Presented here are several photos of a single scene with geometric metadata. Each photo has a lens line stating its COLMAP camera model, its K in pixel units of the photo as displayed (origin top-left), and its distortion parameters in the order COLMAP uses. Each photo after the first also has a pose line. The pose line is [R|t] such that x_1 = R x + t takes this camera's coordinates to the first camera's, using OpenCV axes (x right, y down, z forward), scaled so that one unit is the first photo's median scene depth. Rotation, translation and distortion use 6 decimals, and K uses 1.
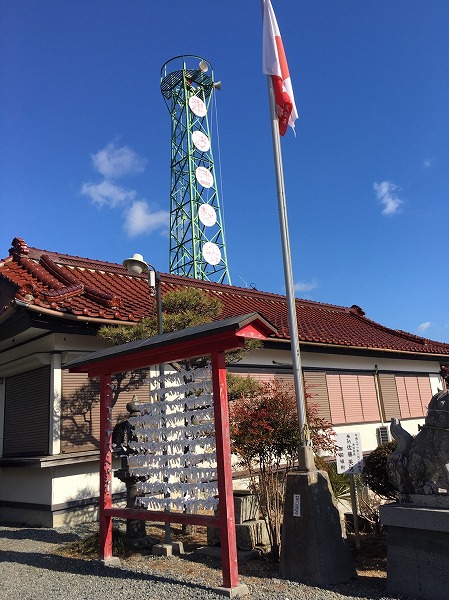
lens RADIAL K [[508.3, 0, 224.5], [0, 508.3, 300.0], [0, 0, 1]] dist [0.081088, -0.106628]
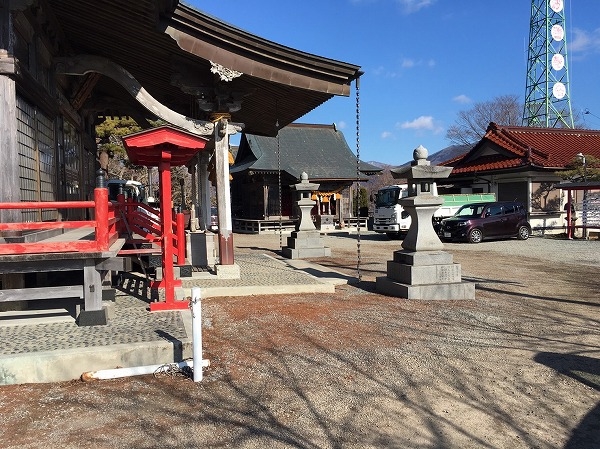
lens RADIAL K [[508.3, 0, 300.0], [0, 508.3, 224.5], [0, 0, 1]] dist [0.081088, -0.106628]
pose [[0.932392, 0.068091, -0.354976, -0.444666], [0.037085, 0.958891, 0.281341, -0.445102], [0.359541, -0.275484, 0.891537, -1.857476]]
